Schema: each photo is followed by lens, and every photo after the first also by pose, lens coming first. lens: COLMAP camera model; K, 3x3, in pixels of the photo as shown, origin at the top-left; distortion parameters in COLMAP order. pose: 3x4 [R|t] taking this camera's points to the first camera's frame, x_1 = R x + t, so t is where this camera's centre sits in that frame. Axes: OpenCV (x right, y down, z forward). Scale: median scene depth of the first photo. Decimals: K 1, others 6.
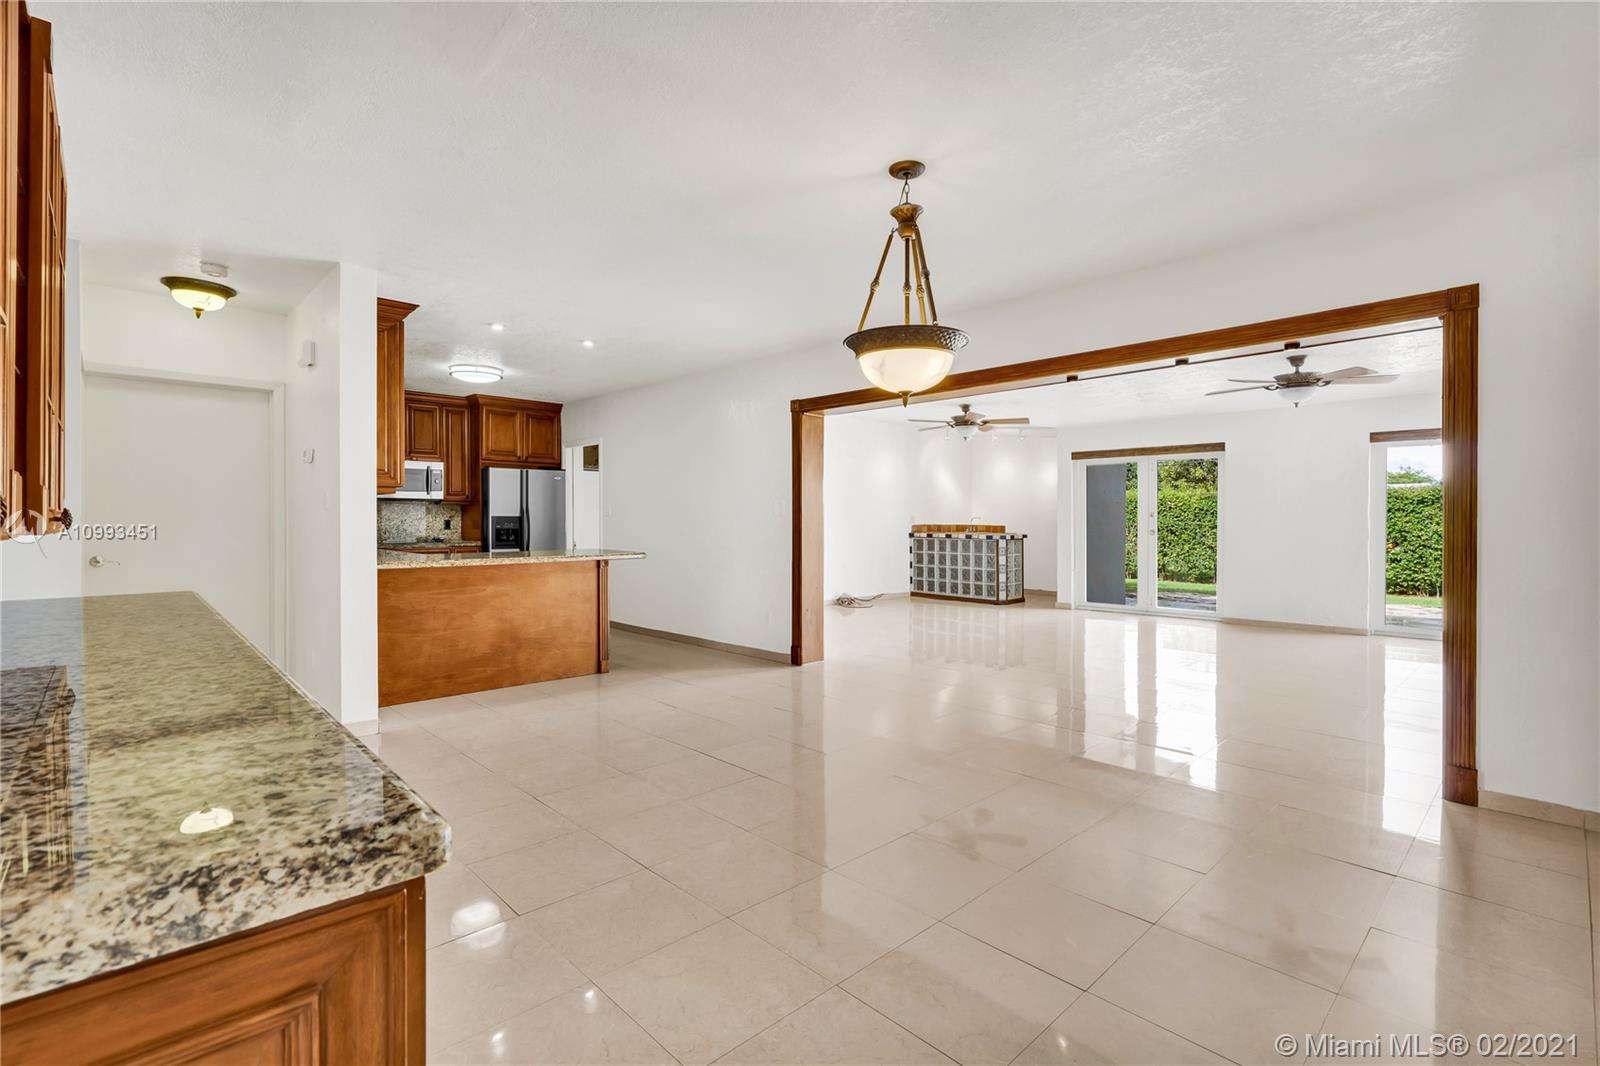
lens RADIAL K [[749.8, 0, 799.1], [0, 749.8, 528.6], [0, 0, 1]] dist [-0.008000, -0.000772]
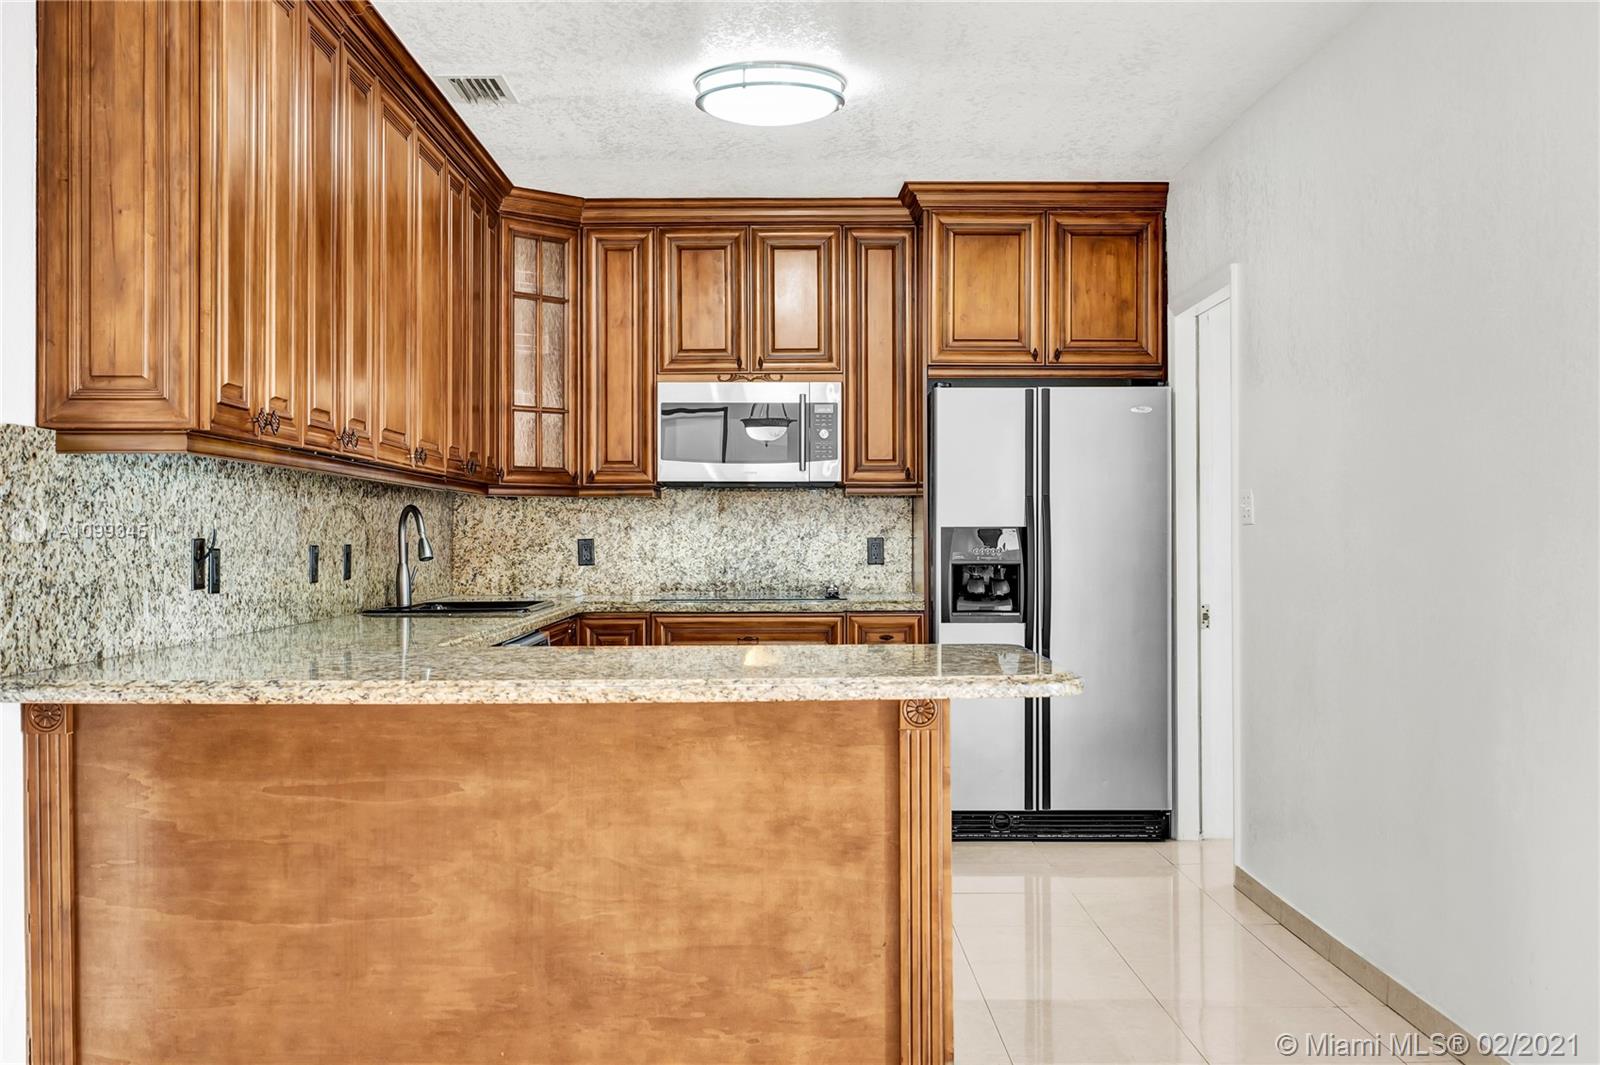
lens RADIAL K [[1618.4, 0, 800.0], [0, 1618.4, 533.0], [0, 0, 1]] dist [0.024472, 0.000000]
pose [[0.725440, -0.004267, -0.688273, 0.084826], [-0.005234, 0.999918, -0.011715, -0.006526], [0.688266, 0.012101, 0.725358, 0.577441]]
